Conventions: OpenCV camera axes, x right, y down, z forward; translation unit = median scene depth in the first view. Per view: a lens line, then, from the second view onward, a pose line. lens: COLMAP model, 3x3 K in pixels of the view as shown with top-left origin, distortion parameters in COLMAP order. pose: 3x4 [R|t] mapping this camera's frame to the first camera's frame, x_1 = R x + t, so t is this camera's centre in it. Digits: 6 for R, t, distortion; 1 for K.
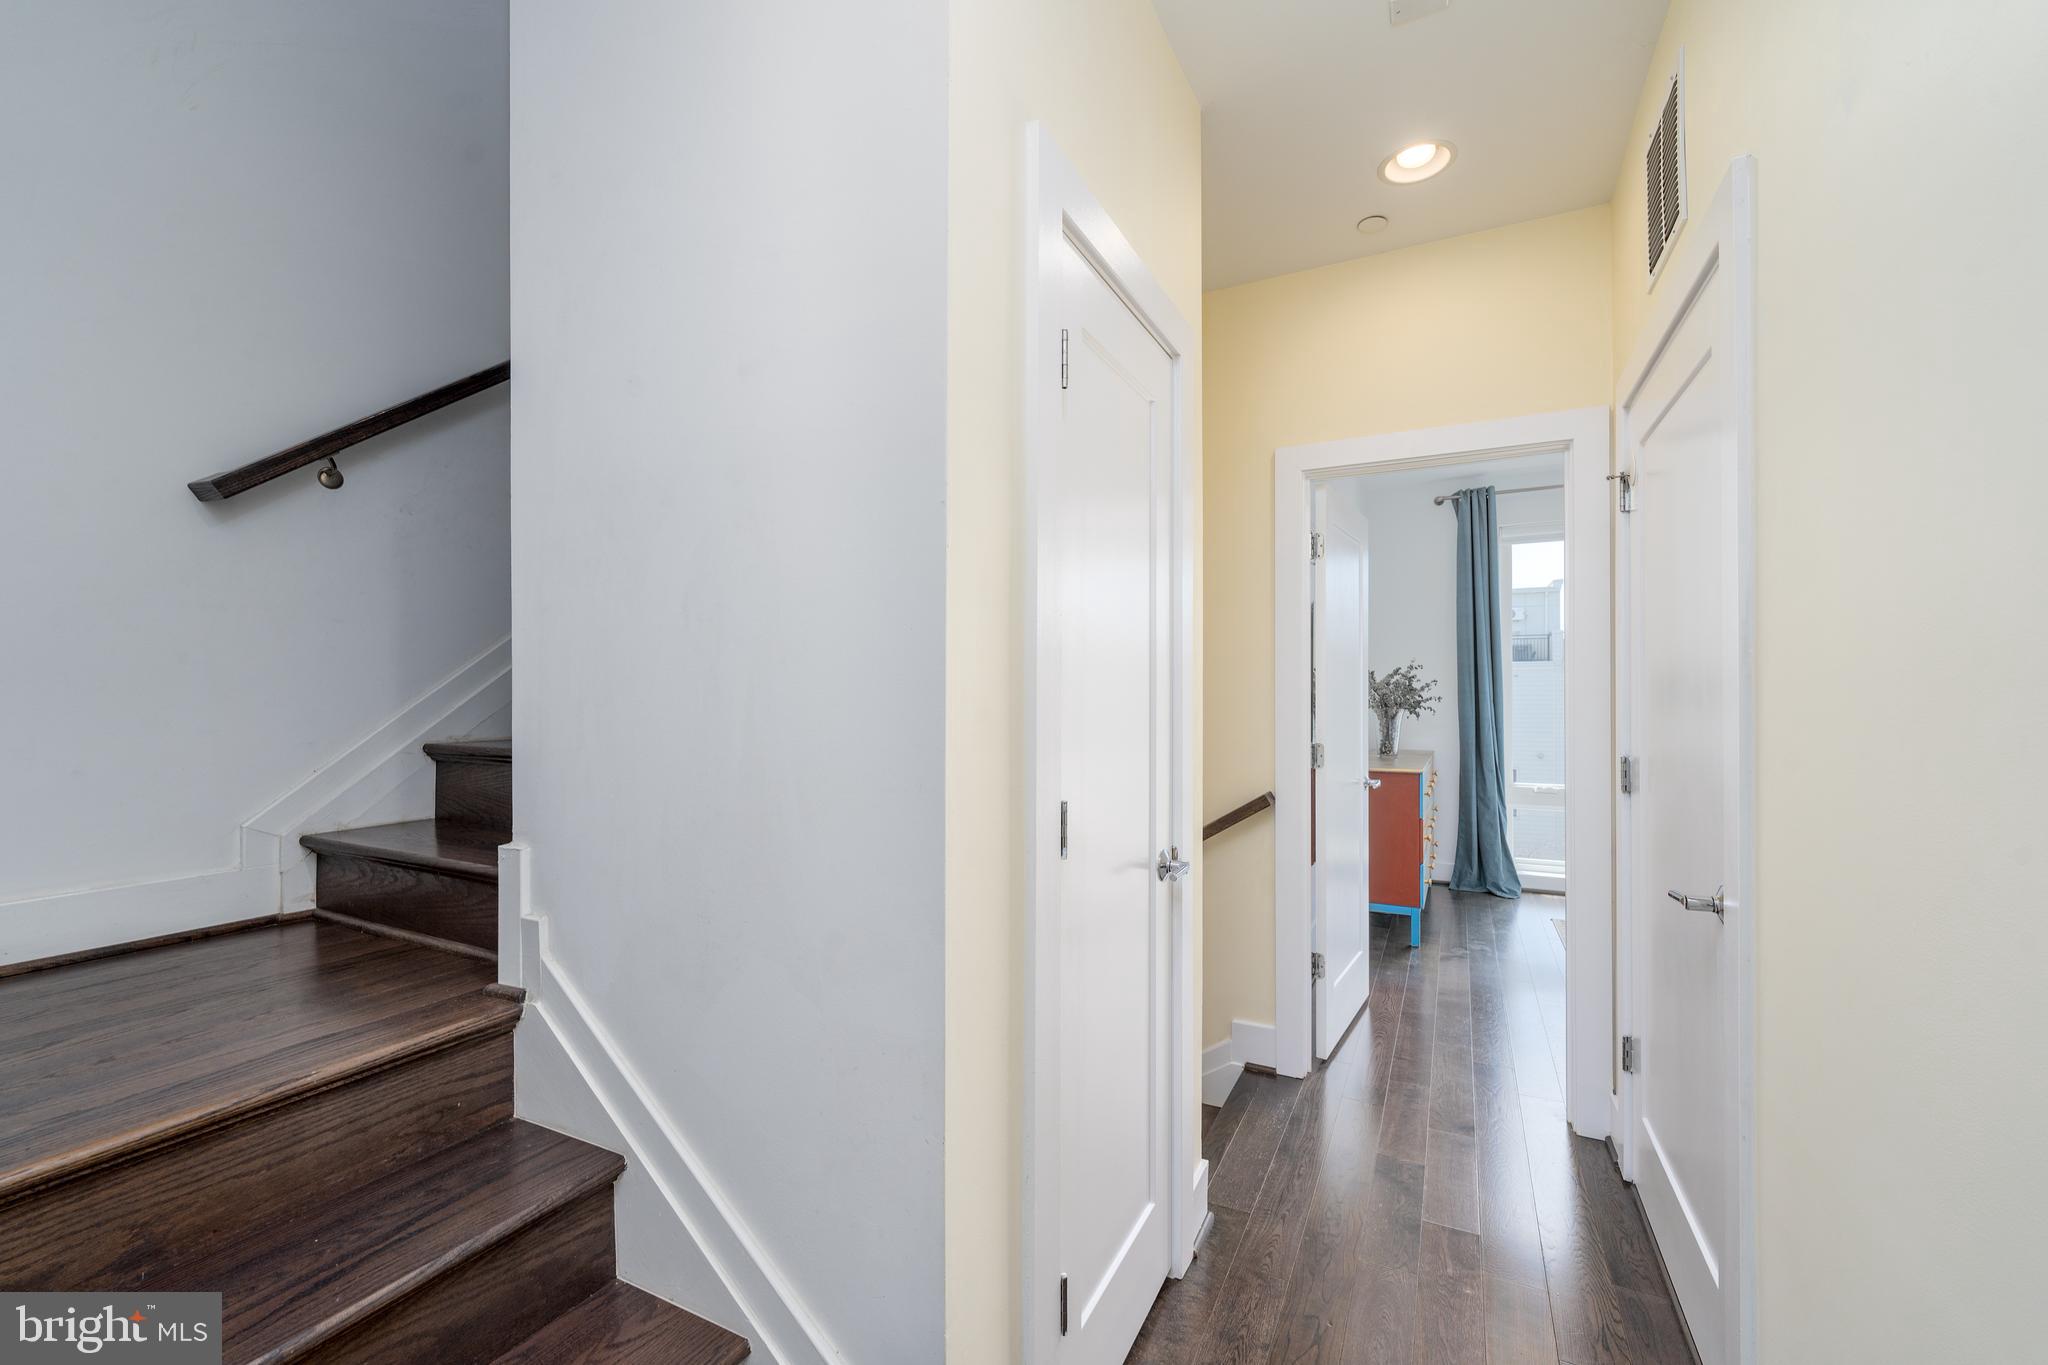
lens RADIAL K [[872.2, 0, 1024.0], [0, 872.2, 682.5], [0, 0, 1]] dist [-0.001632, -0.000286]
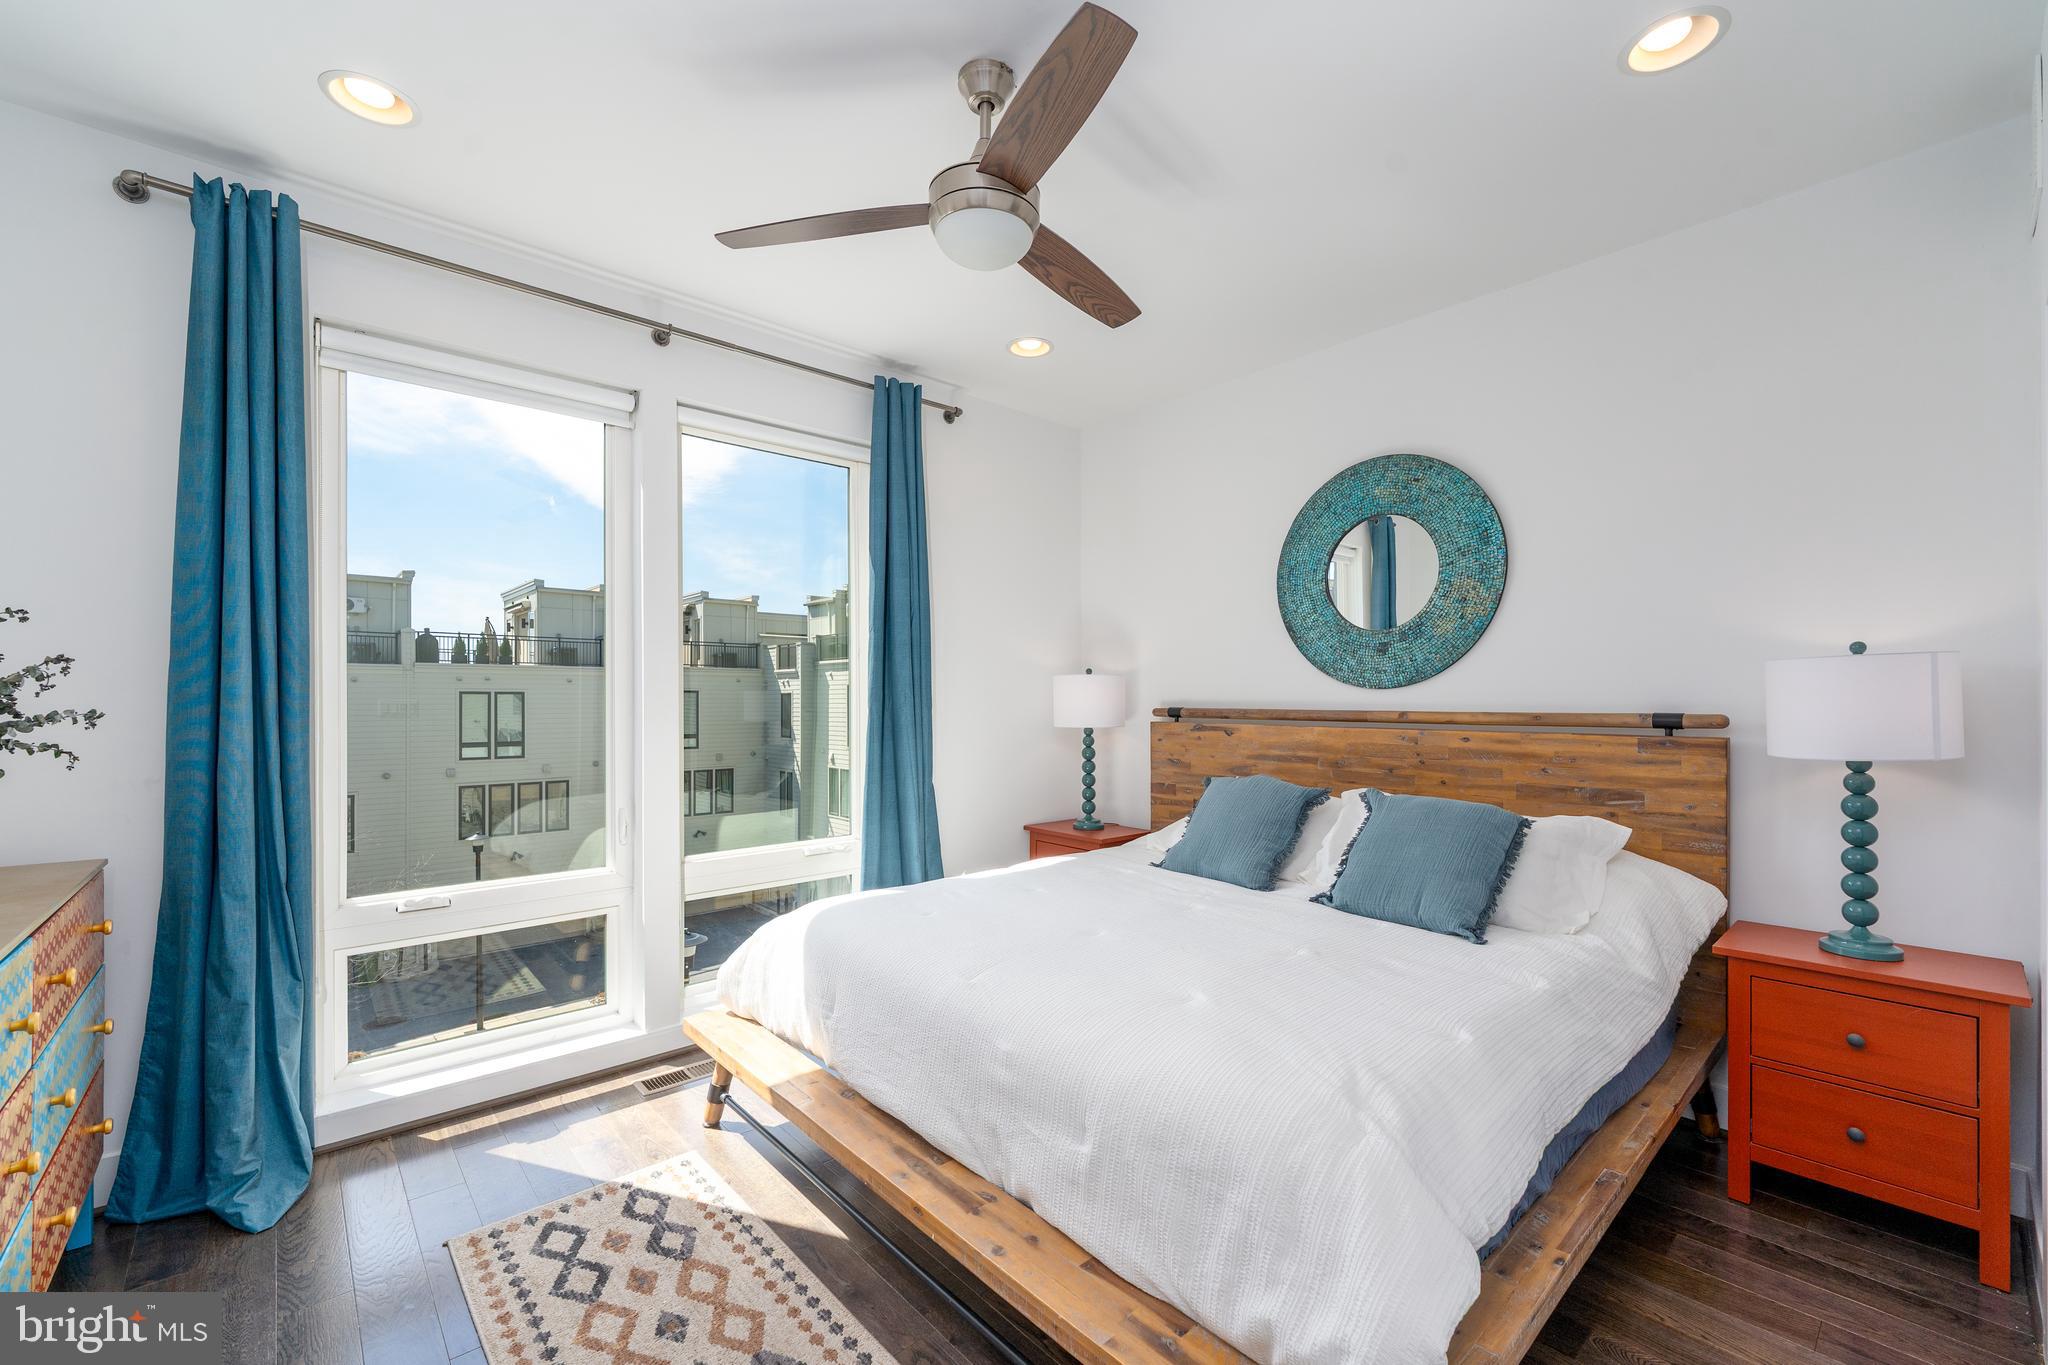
lens RADIAL K [[832.6, 0, 1008.5], [0, 832.6, 699.9], [0, 0, 1]] dist [0.000398, -0.000173]
pose [[0.380727, -0.001859, 0.924686, 0.295104], [-0.007541, 0.999958, 0.005116, 0.007606], [-0.924657, -0.008921, 0.380697, 0.525977]]
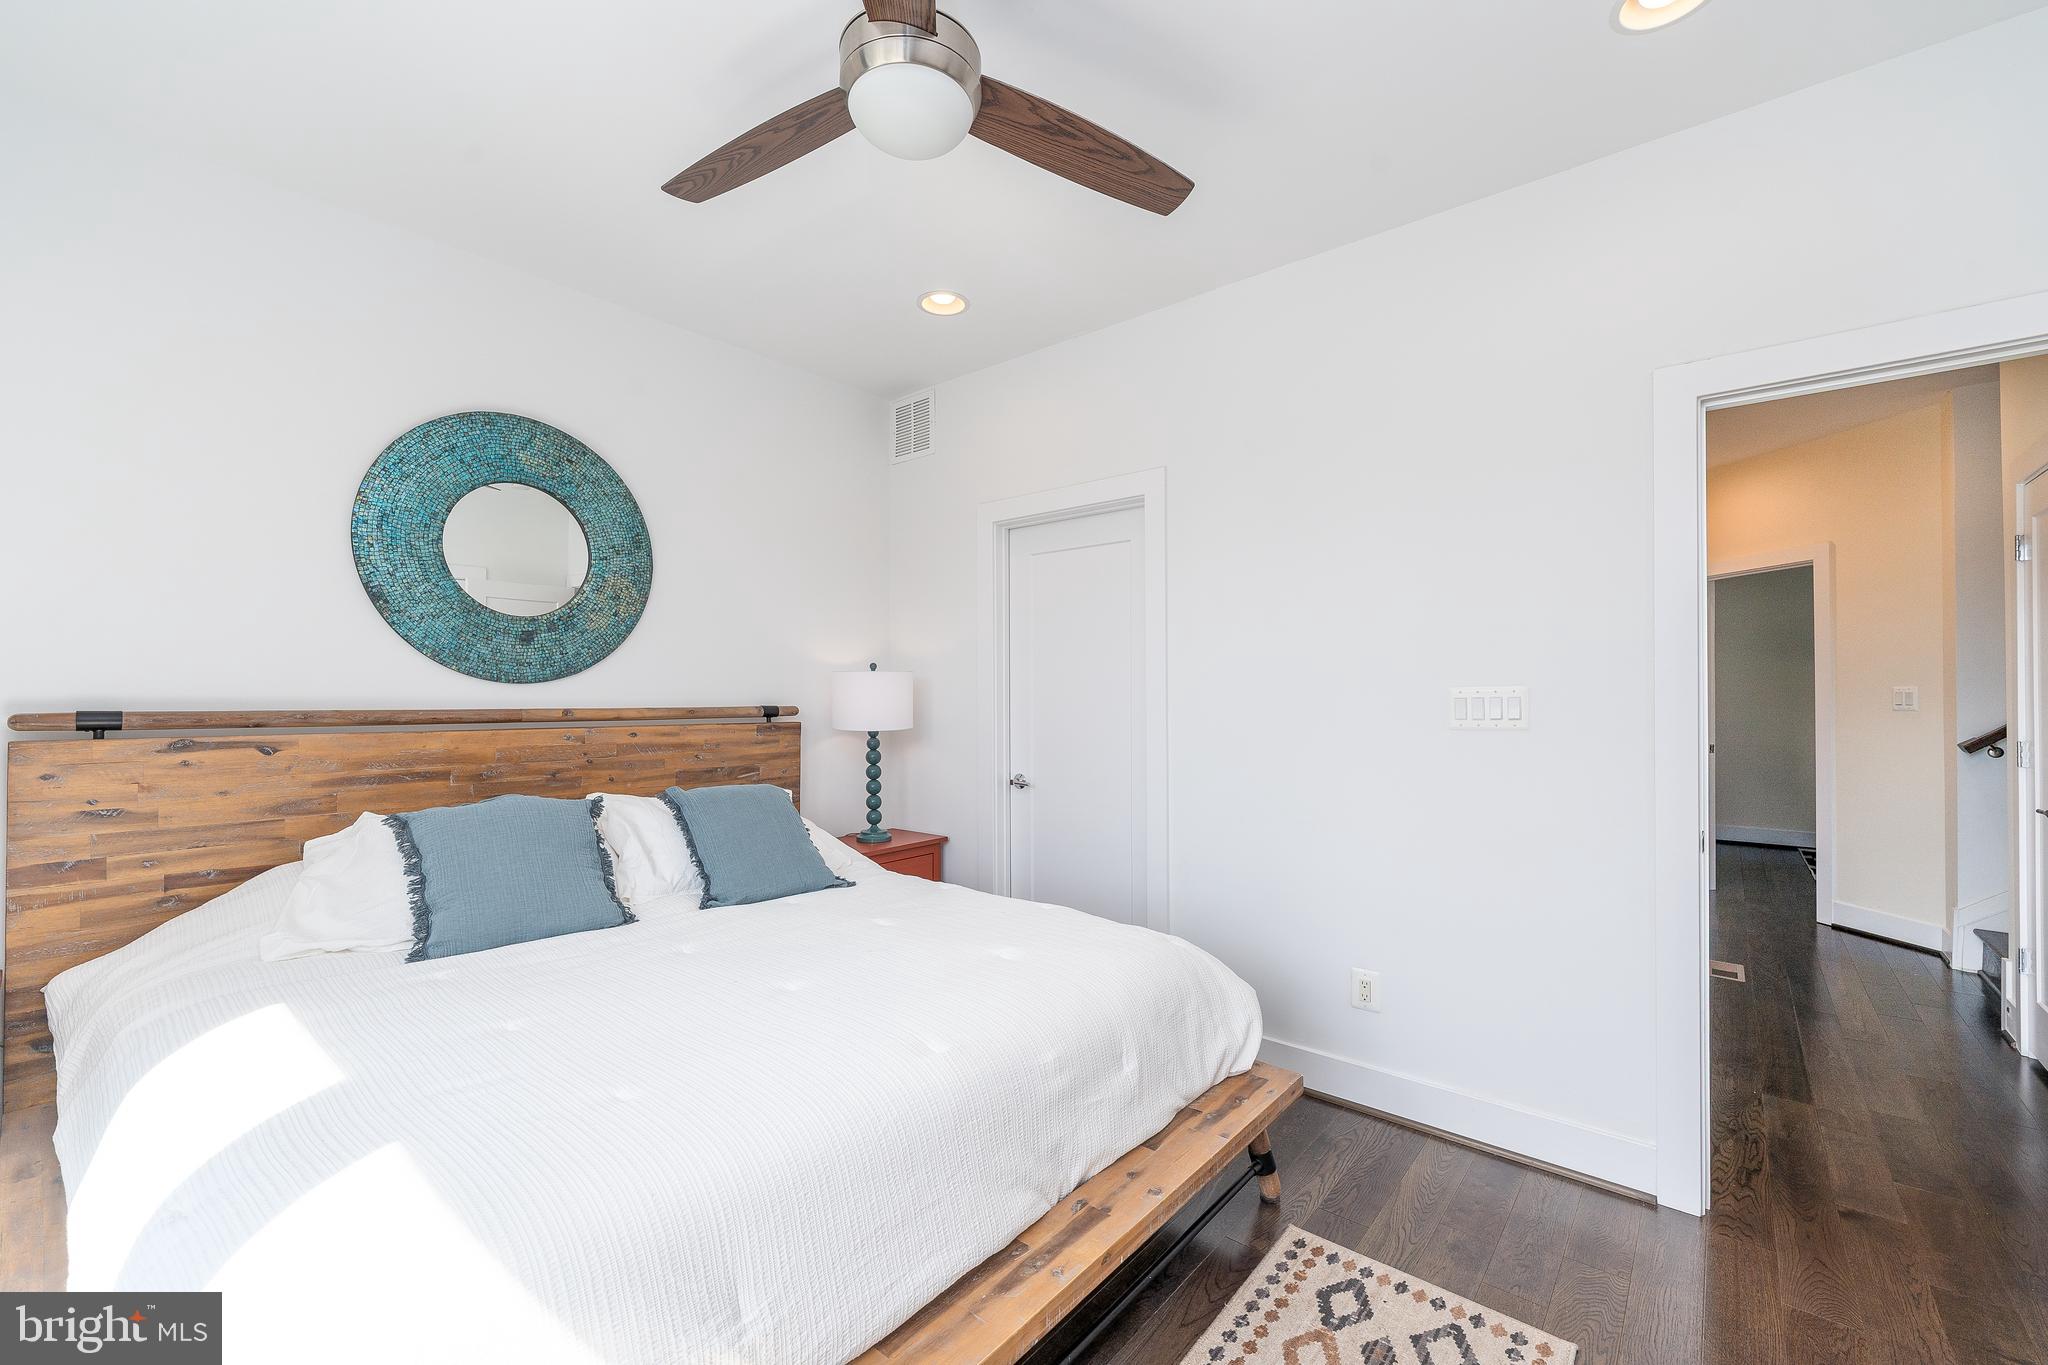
lens RADIAL K [[837.8, 0, 1029.3], [0, 837.8, 696.1], [0, 0, 1]] dist [-0.001522, 0.000007]
pose [[-0.972789, 0.000132, 0.231692, 0.685401], [-0.001938, 0.999960, -0.008705, 0.015900], [-0.231684, -0.008917, -0.972750, 1.243789]]
